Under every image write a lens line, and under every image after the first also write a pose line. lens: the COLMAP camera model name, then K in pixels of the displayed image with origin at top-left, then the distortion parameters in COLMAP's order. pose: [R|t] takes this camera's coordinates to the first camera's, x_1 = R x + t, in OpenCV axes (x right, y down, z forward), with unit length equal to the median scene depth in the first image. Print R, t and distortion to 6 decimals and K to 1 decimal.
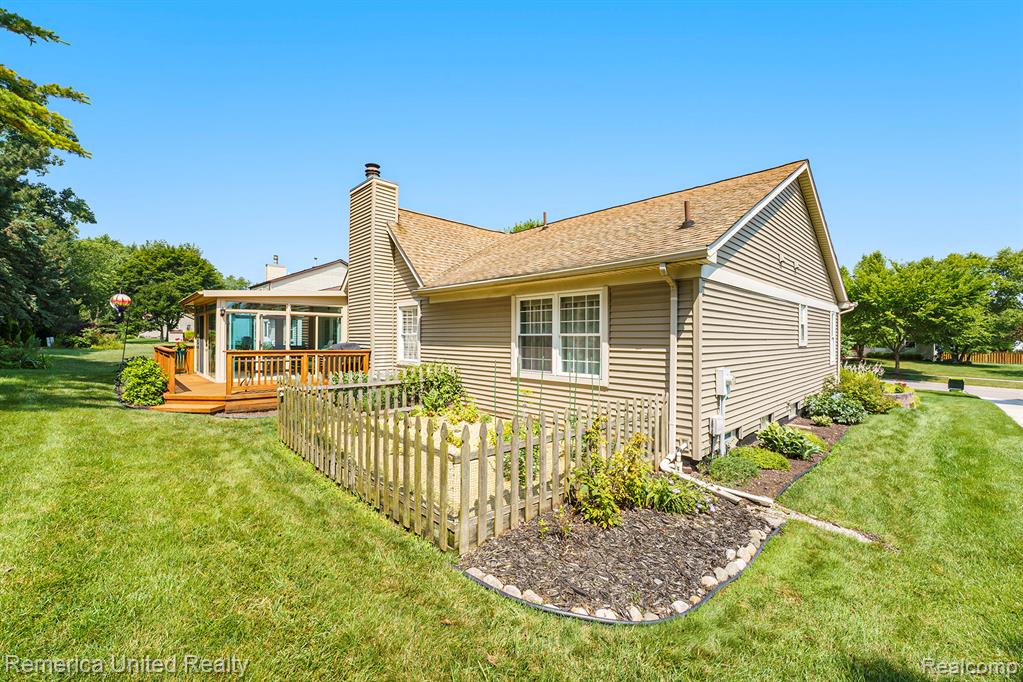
lens RADIAL K [[421.3, 0, 511.5], [0, 421.3, 341.0], [0, 0, 1]] dist [-0.029442, 0.004105]
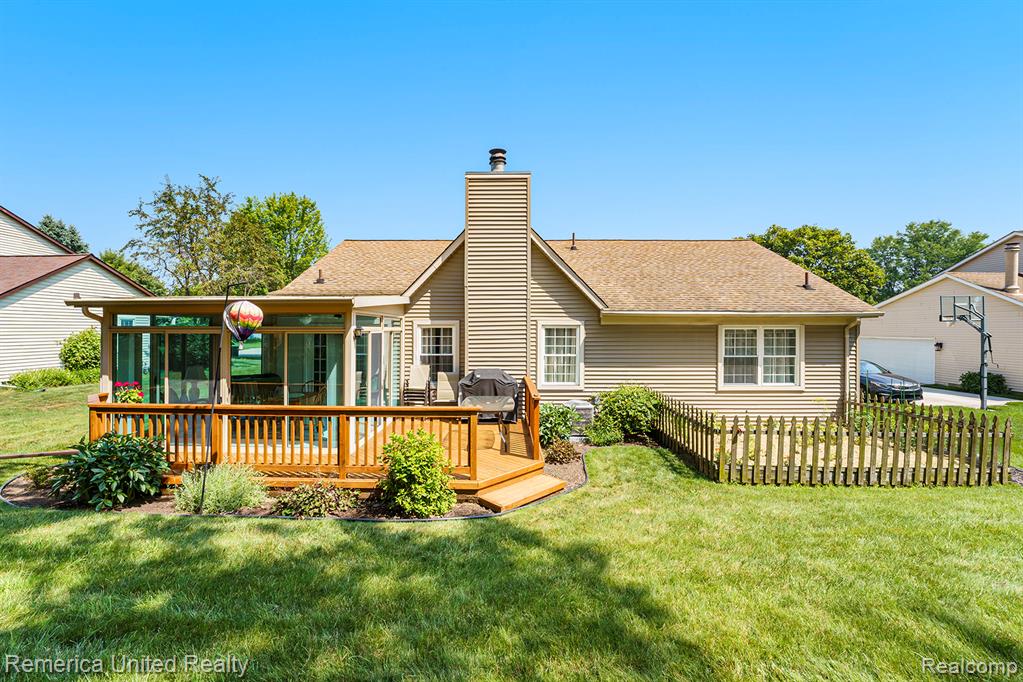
lens RADIAL K [[421.3, 0, 511.5], [0, 421.3, 341.0], [0, 0, 1]] dist [-0.029442, 0.004105]
pose [[0.704534, -0.009127, 0.709611, -1.330684], [0.007846, 0.999956, 0.005071, -0.072937], [-0.709626, 0.001995, 0.704575, 0.576251]]
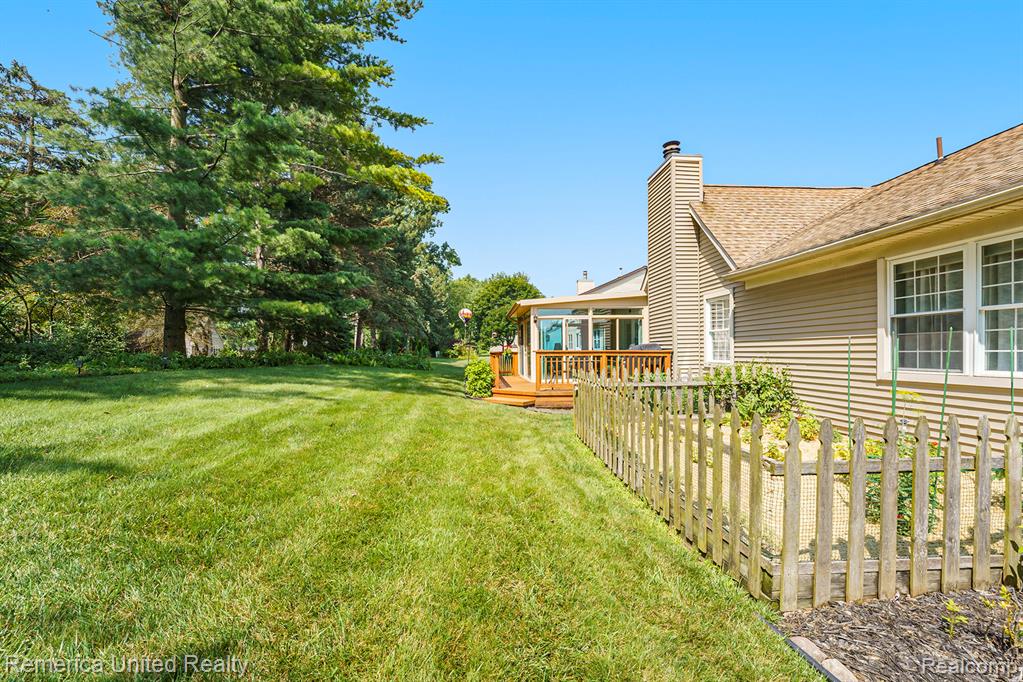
lens RADIAL K [[436.6, 0, 495.7], [0, 436.6, 363.7], [0, 0, 1]] dist [-0.030637, 0.004188]
pose [[0.747553, -0.003250, -0.664194, -0.003724], [0.018936, 0.999686, 0.016421, 0.037698], [0.663932, -0.024853, 0.747380, 0.077119]]
